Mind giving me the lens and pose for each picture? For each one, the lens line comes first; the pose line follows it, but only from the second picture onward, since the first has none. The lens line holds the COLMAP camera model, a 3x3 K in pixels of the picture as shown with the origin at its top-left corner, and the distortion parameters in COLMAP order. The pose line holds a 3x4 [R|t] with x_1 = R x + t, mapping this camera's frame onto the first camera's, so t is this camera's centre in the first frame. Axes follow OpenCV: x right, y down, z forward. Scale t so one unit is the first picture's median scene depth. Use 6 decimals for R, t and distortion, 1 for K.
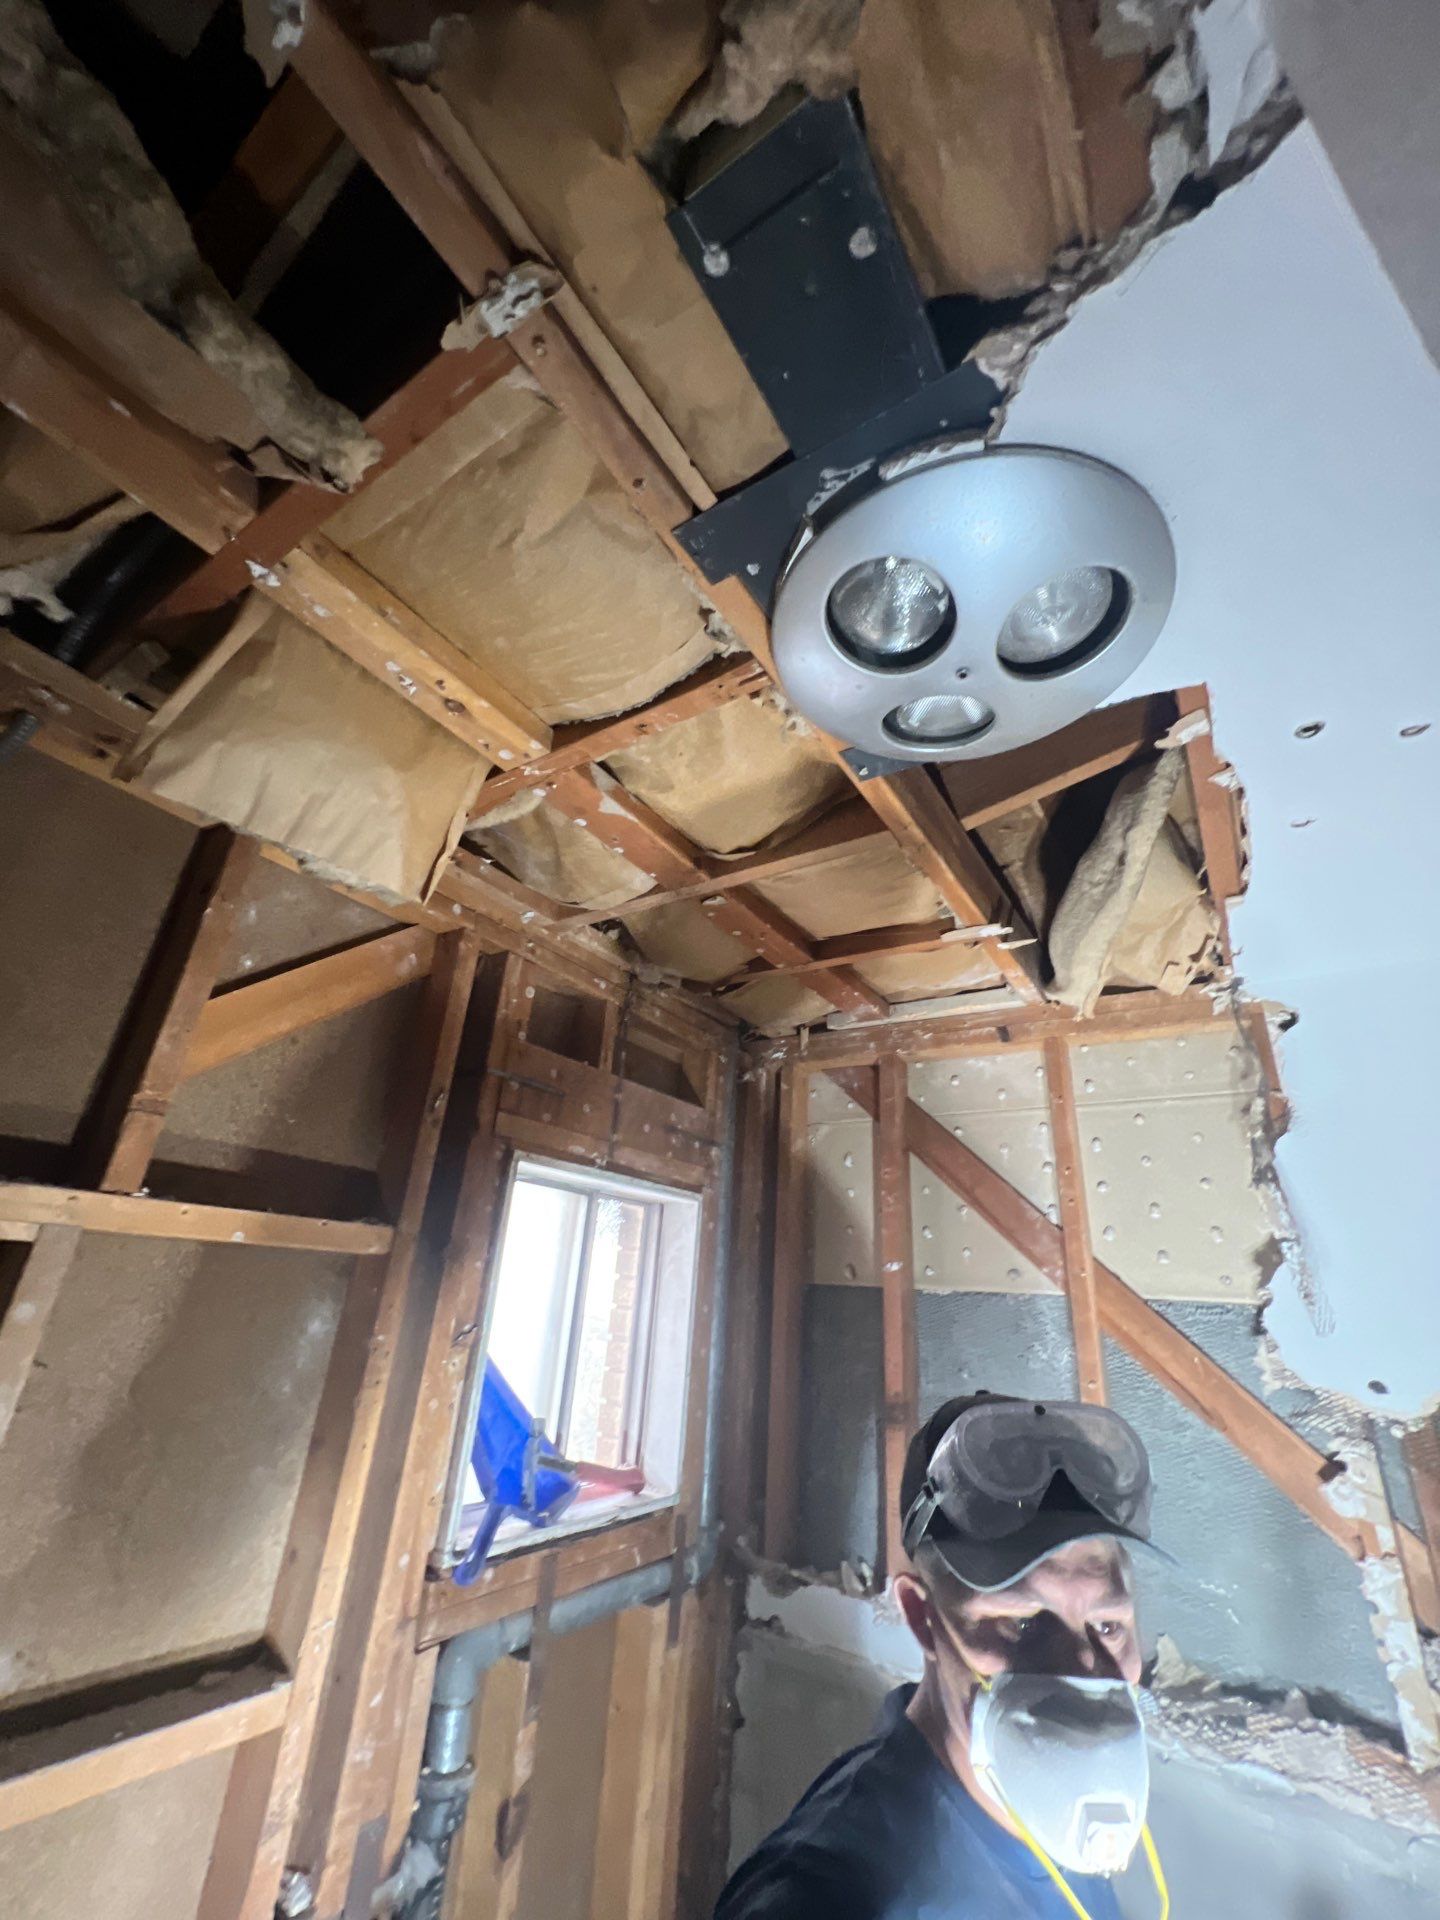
lens RADIAL K [[775.3, 0, 720.0], [0, 775.3, 960.0], [0, 0, 1]] dist [-0.001682, 0.000429]
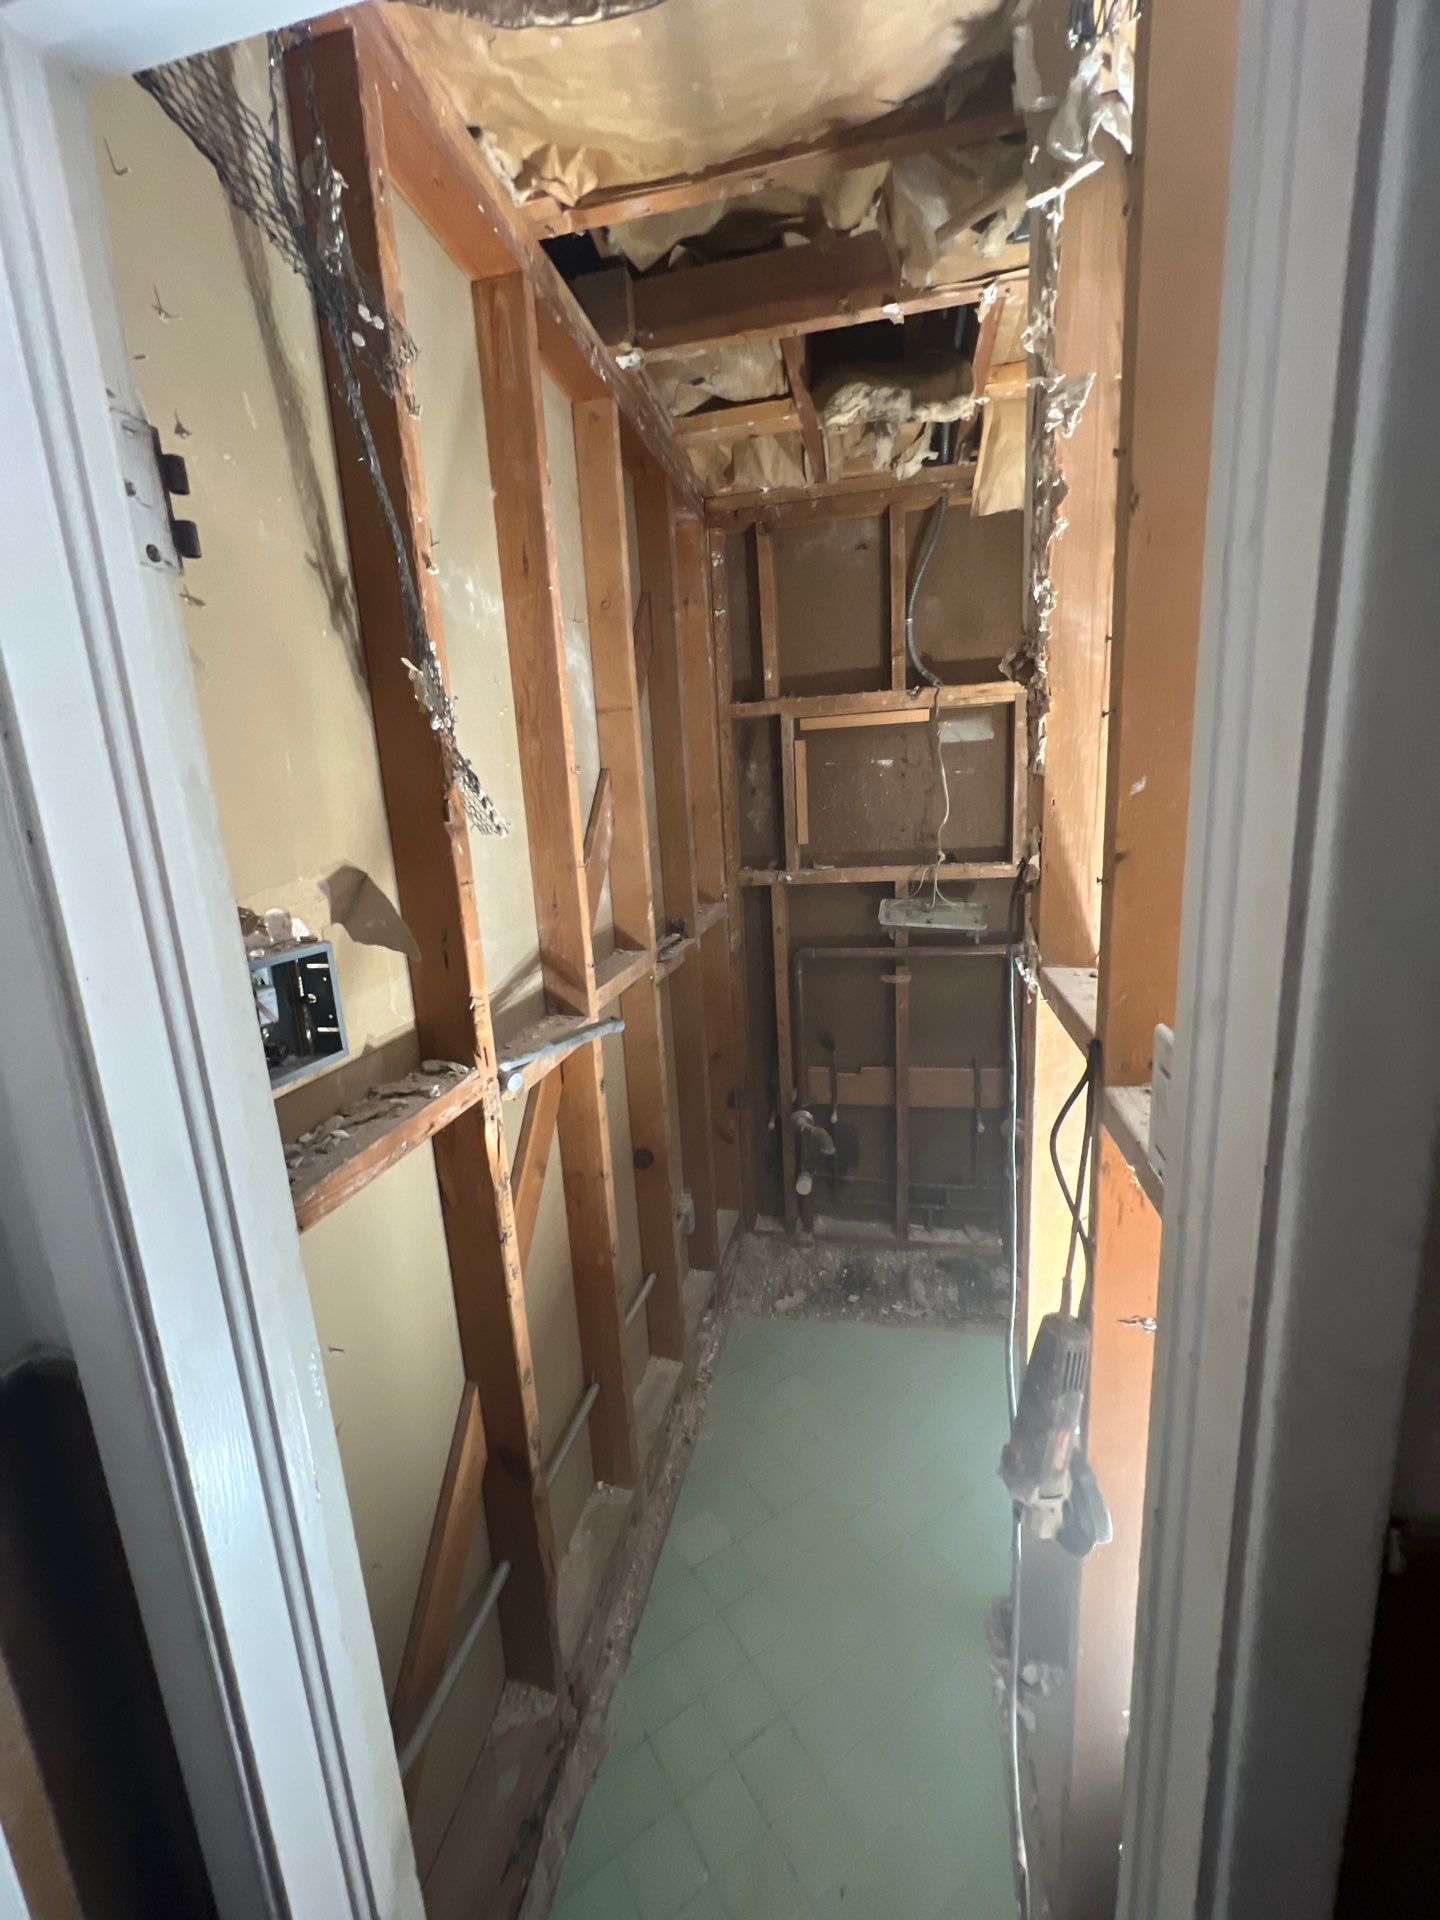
lens RADIAL K [[775.3, 0, 720.0], [0, 775.3, 960.0], [0, 0, 1]] dist [-0.001682, 0.000429]
pose [[0.359425, 0.097347, -0.928083, 0.801858], [0.448462, 0.854149, 0.263271, -0.019560], [0.818349, -0.510836, 0.263346, -0.611936]]
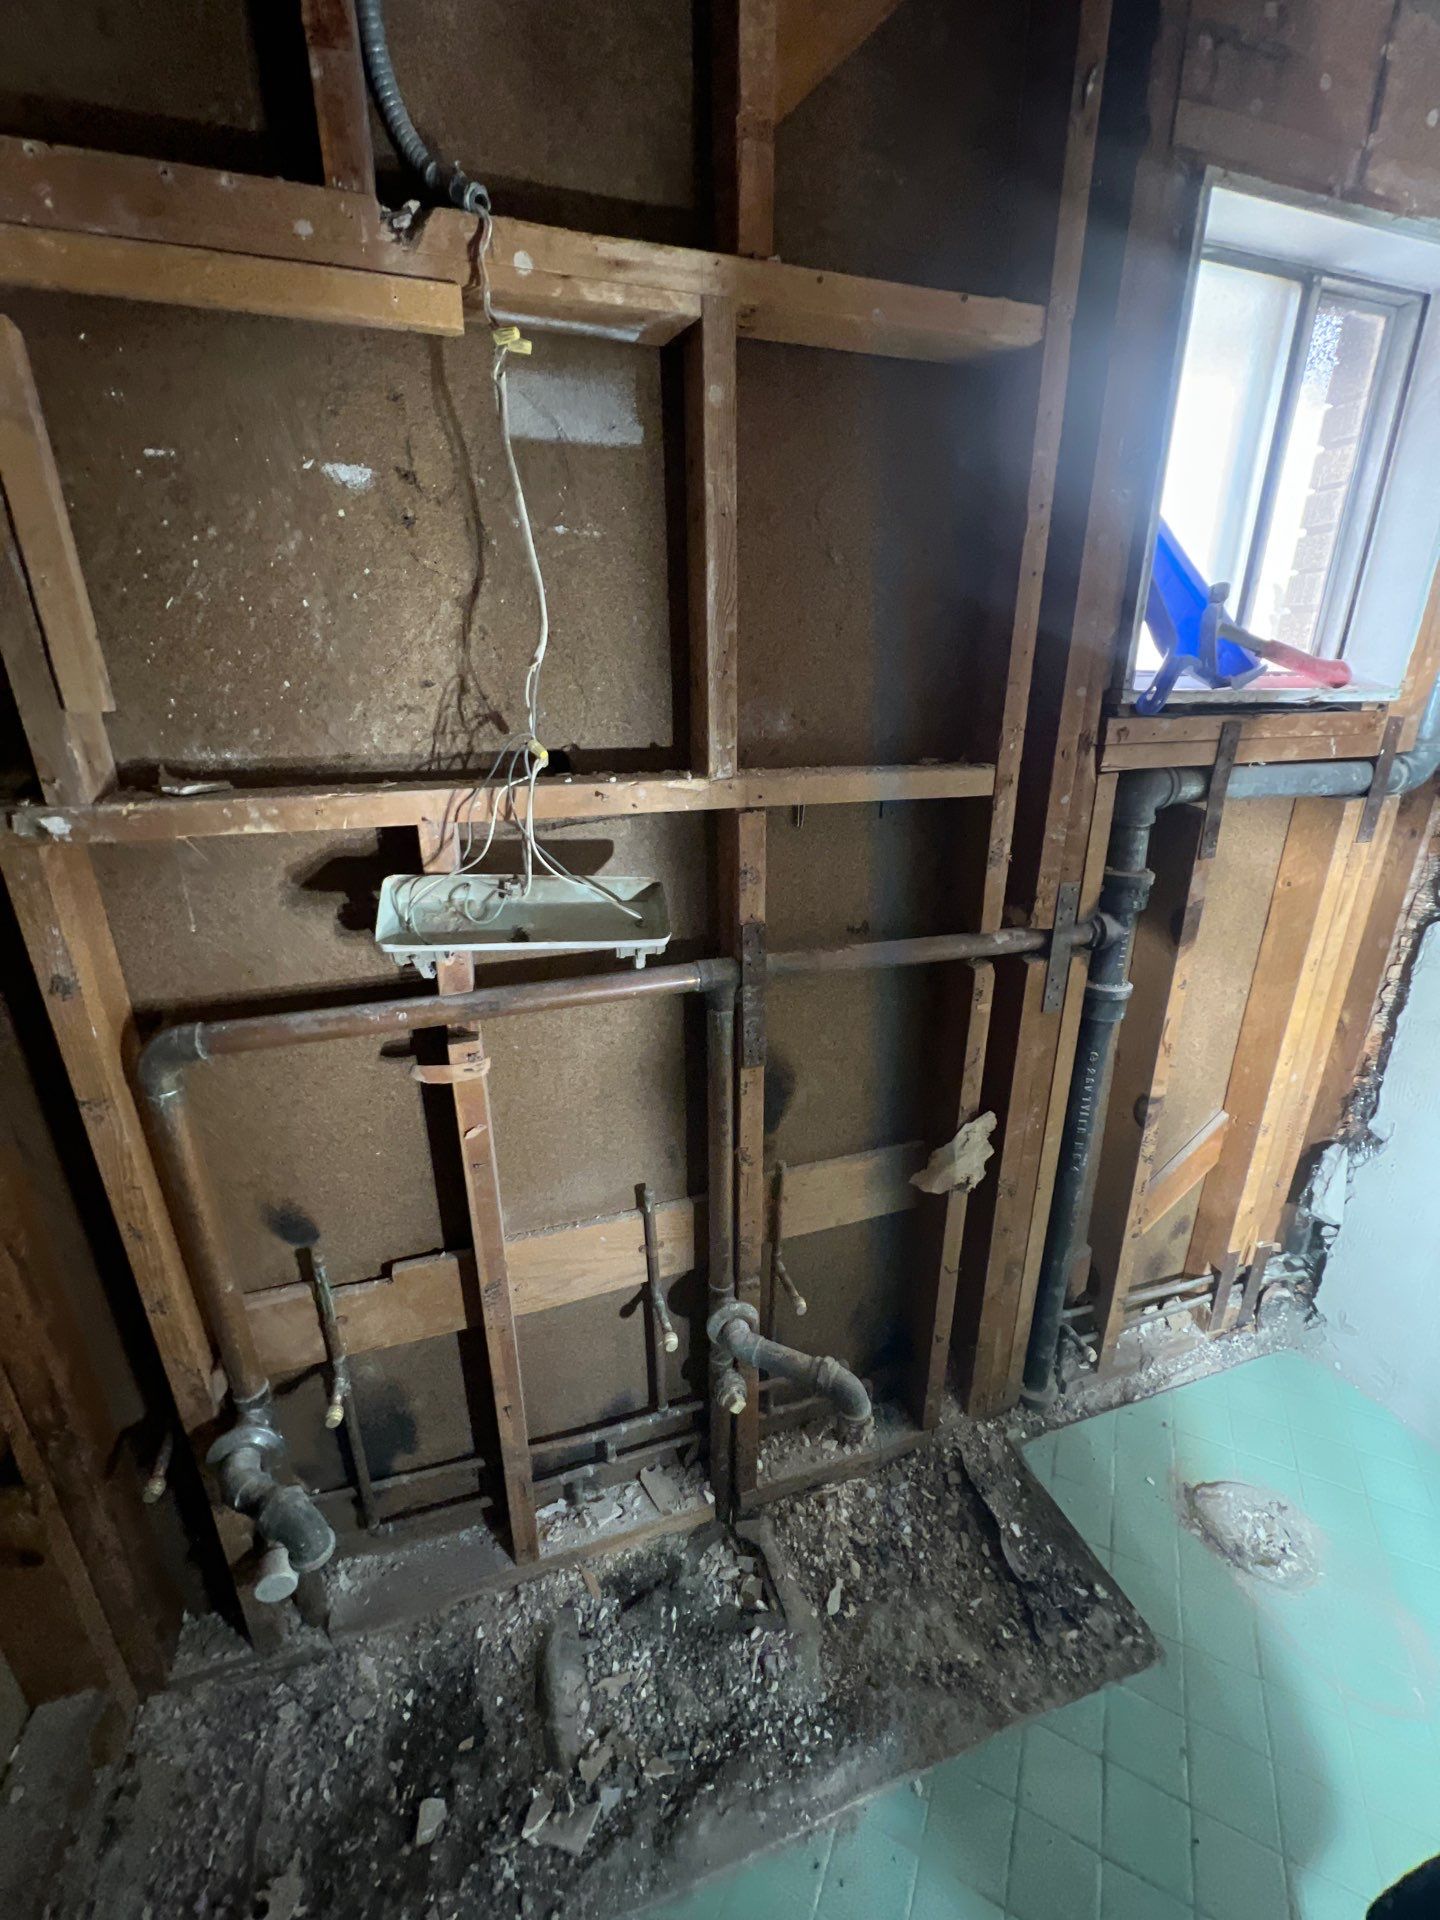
lens RADIAL K [[775.3, 0, 720.0], [0, 775.3, 960.0], [0, 0, 1]] dist [-0.001682, 0.000429]
pose [[0.782301, 0.138084, -0.607402, -0.093091], [0.306267, 0.763845, 0.568103, 0.262046], [0.542407, -0.630455, 0.555267, -0.030095]]
